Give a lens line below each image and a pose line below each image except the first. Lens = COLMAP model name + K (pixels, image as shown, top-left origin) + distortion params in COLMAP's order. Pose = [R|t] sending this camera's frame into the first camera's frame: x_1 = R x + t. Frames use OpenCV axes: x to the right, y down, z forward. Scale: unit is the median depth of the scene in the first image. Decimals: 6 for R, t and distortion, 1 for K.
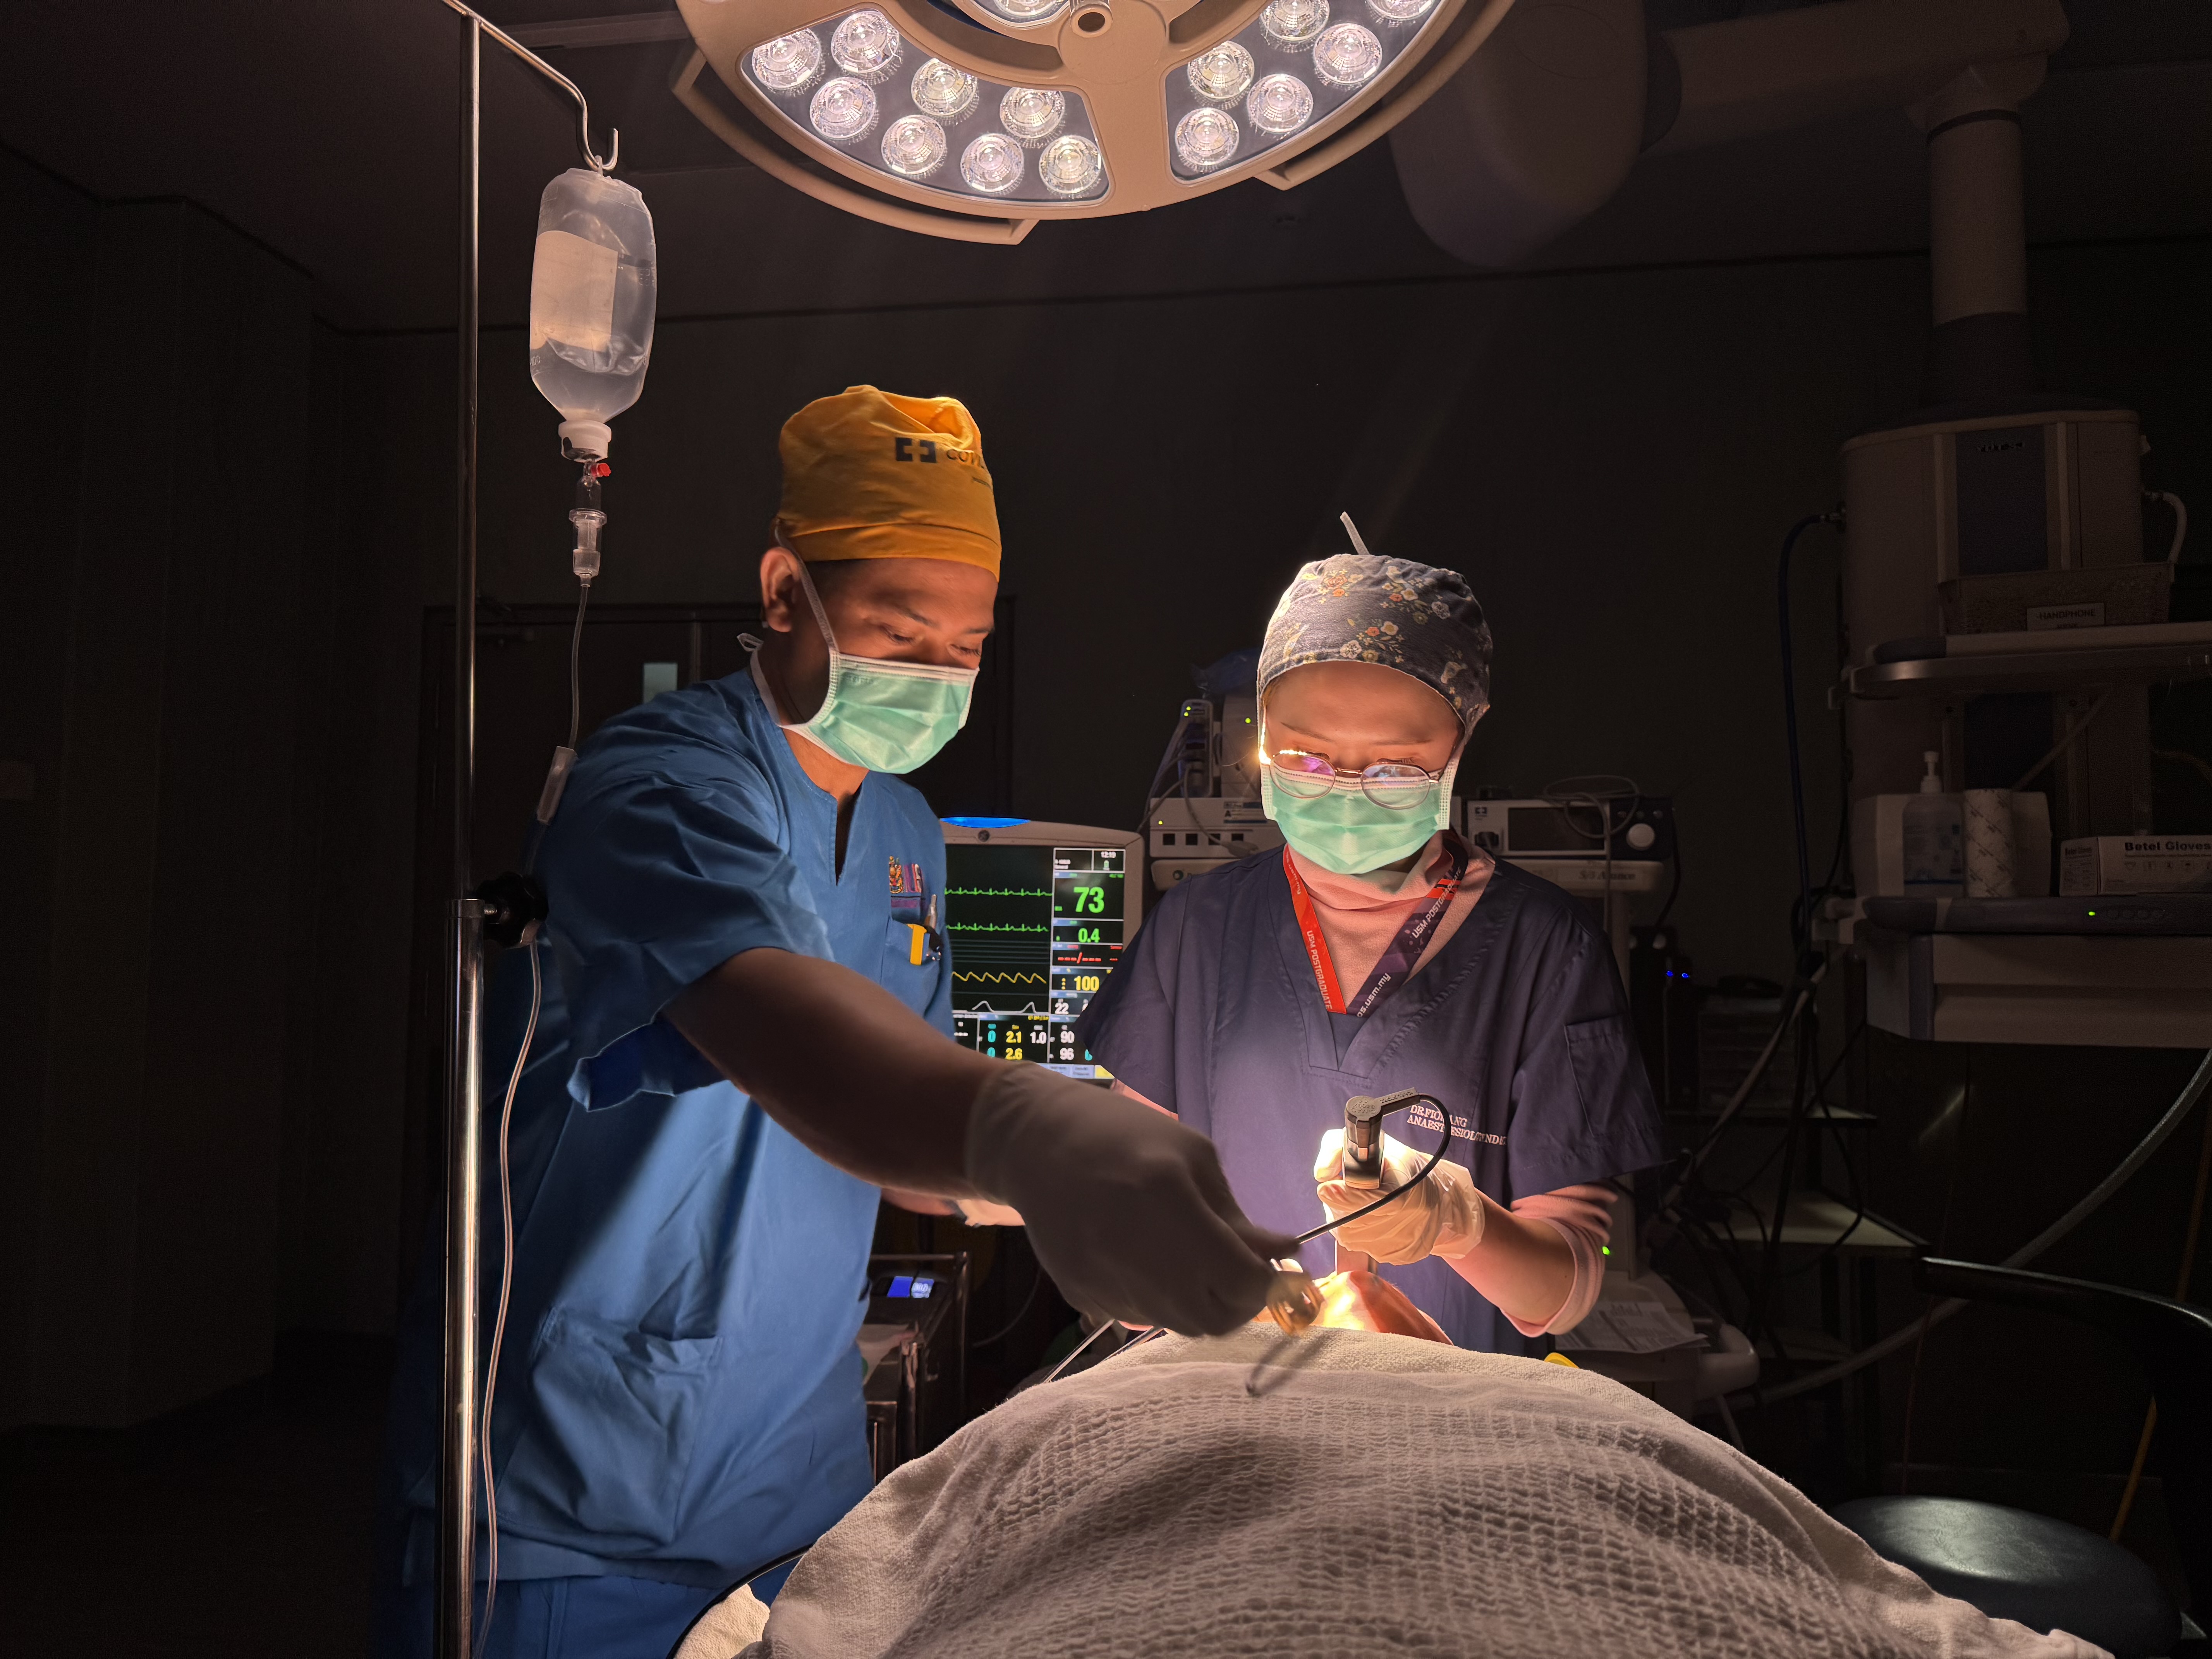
lens RADIAL K [[1555.9, 0, 1105.7], [0, 1555.9, 810.8], [0, 0, 1]] dist [-0.006575, -0.003165]
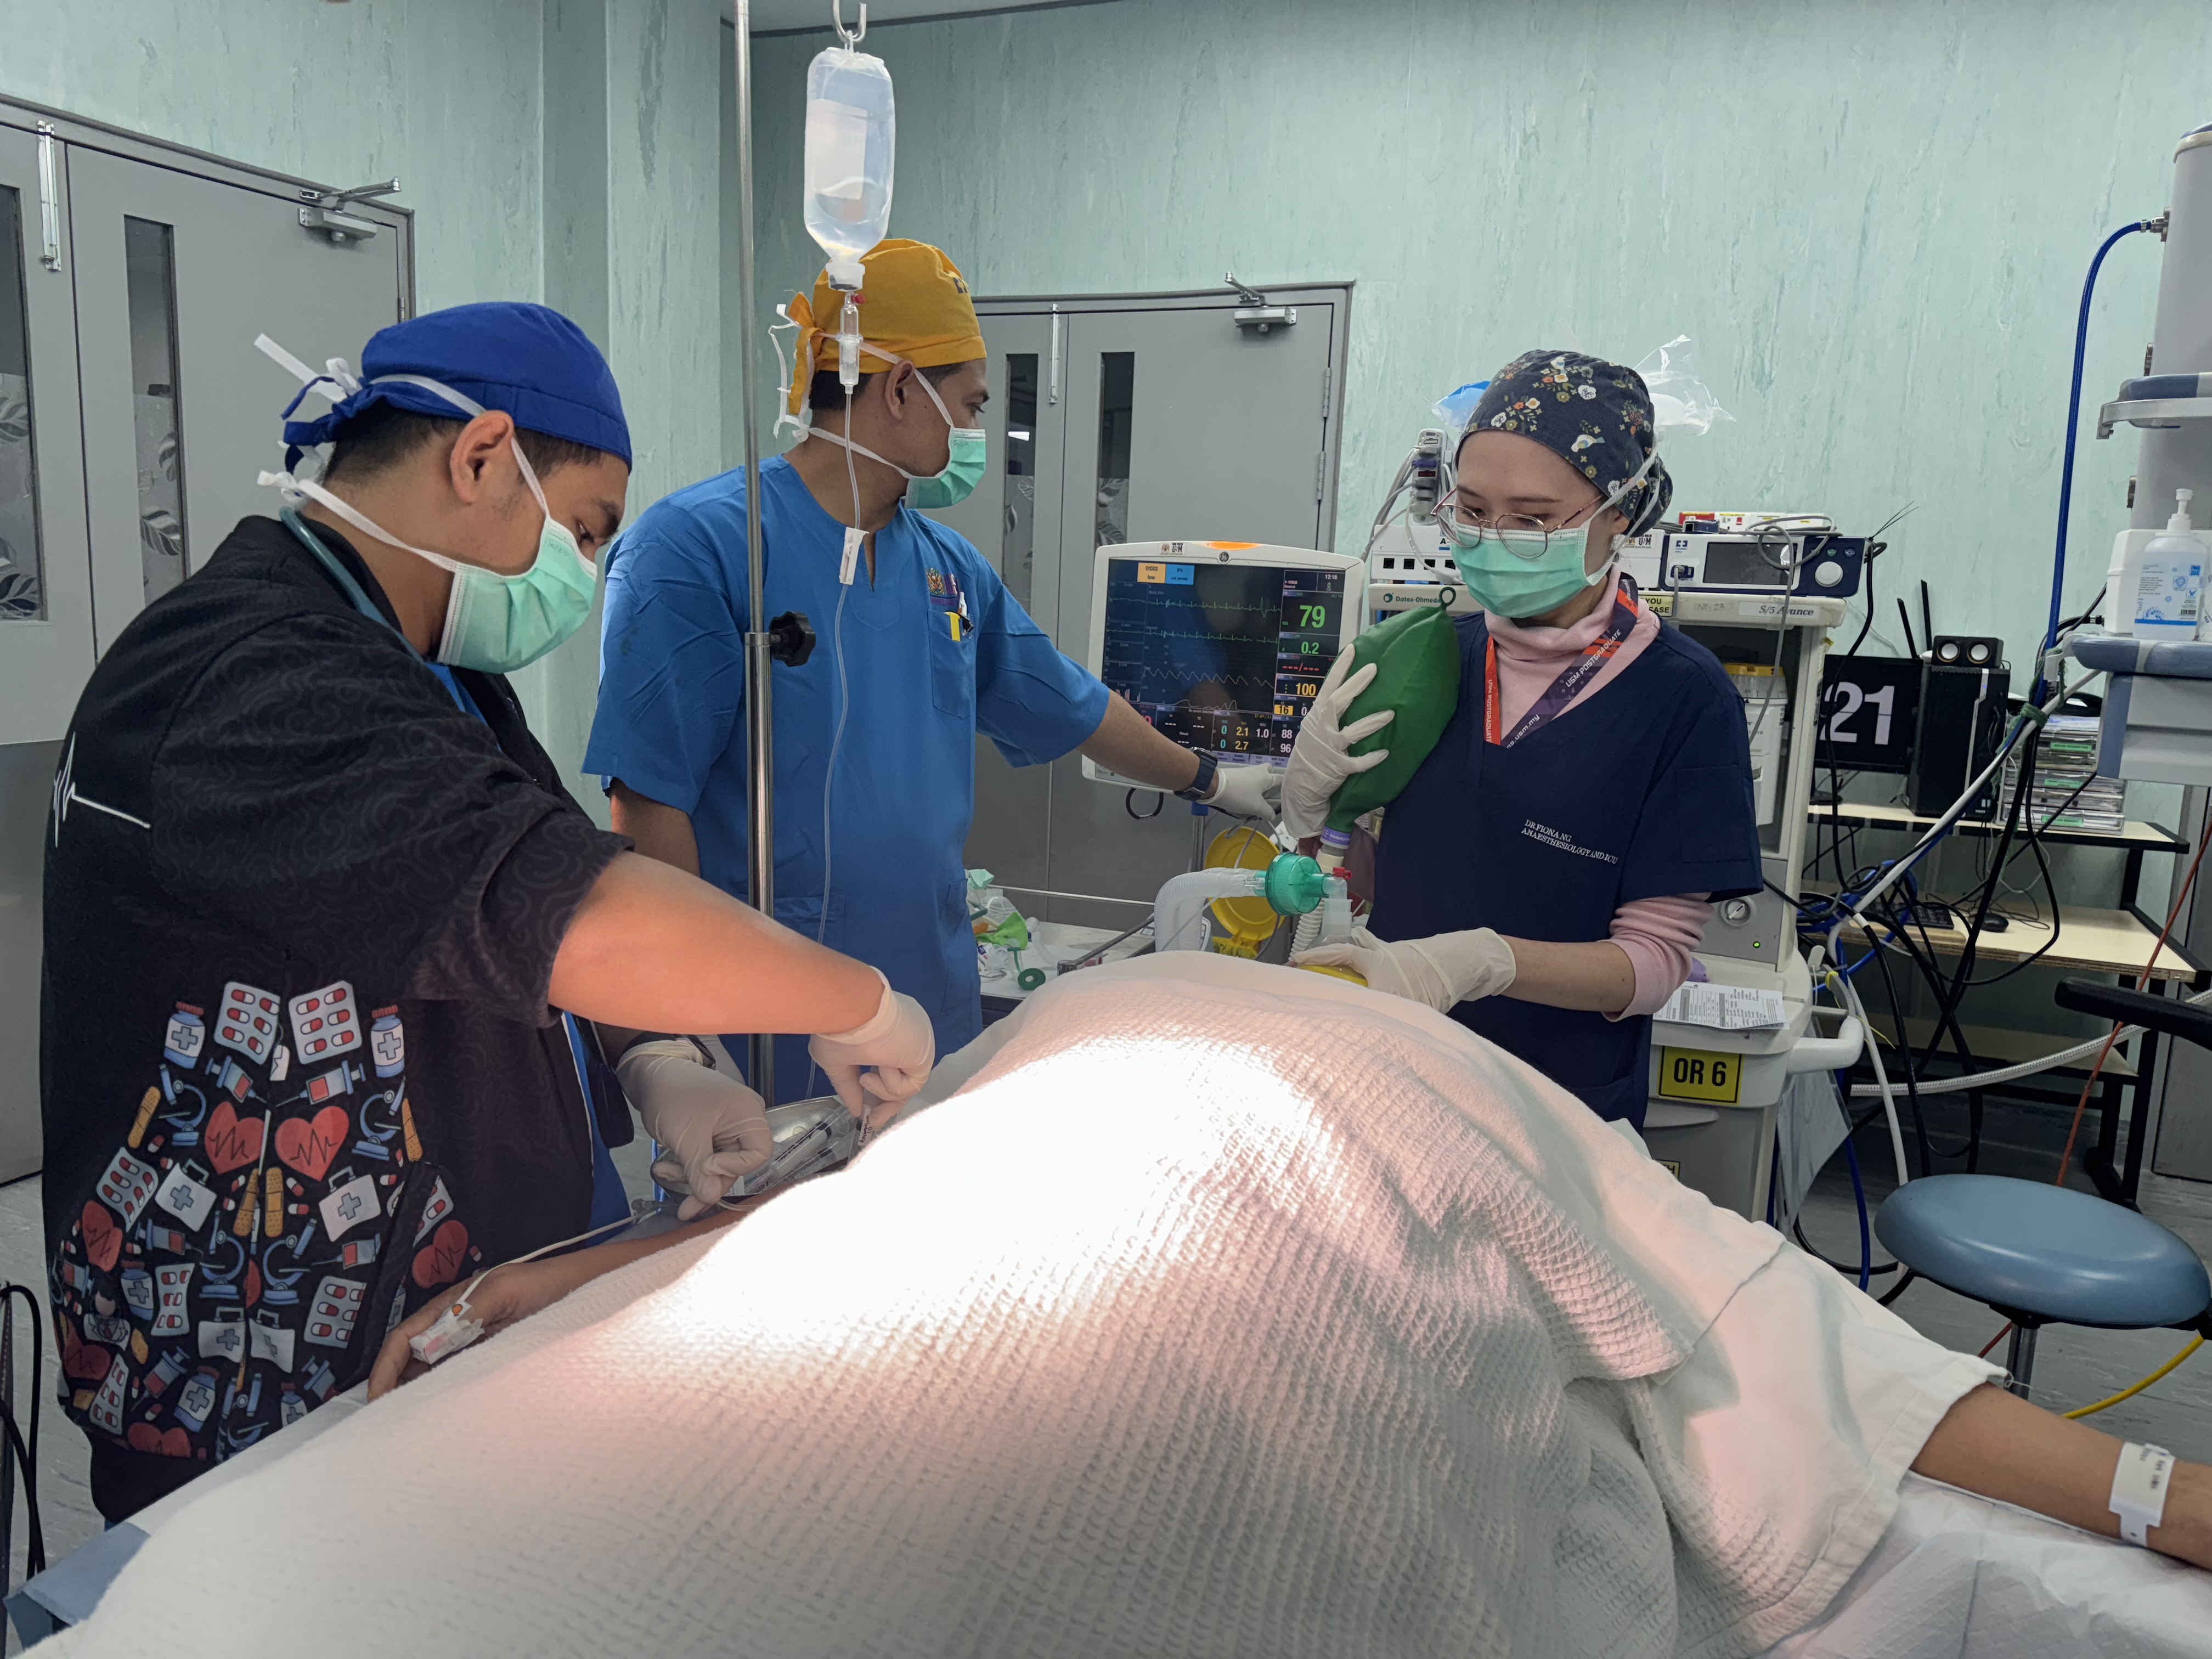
lens RADIAL K [[1562.0, 0, 1106.0], [0, 1562.0, 829.5], [0, 0, 1]] dist [0.001305, -0.009288]
pose [[0.969369, 0.063884, -0.237153, 0.189916], [-0.008012, 0.973291, 0.229433, -0.080407], [0.245476, -0.220506, 0.943991, -0.244742]]
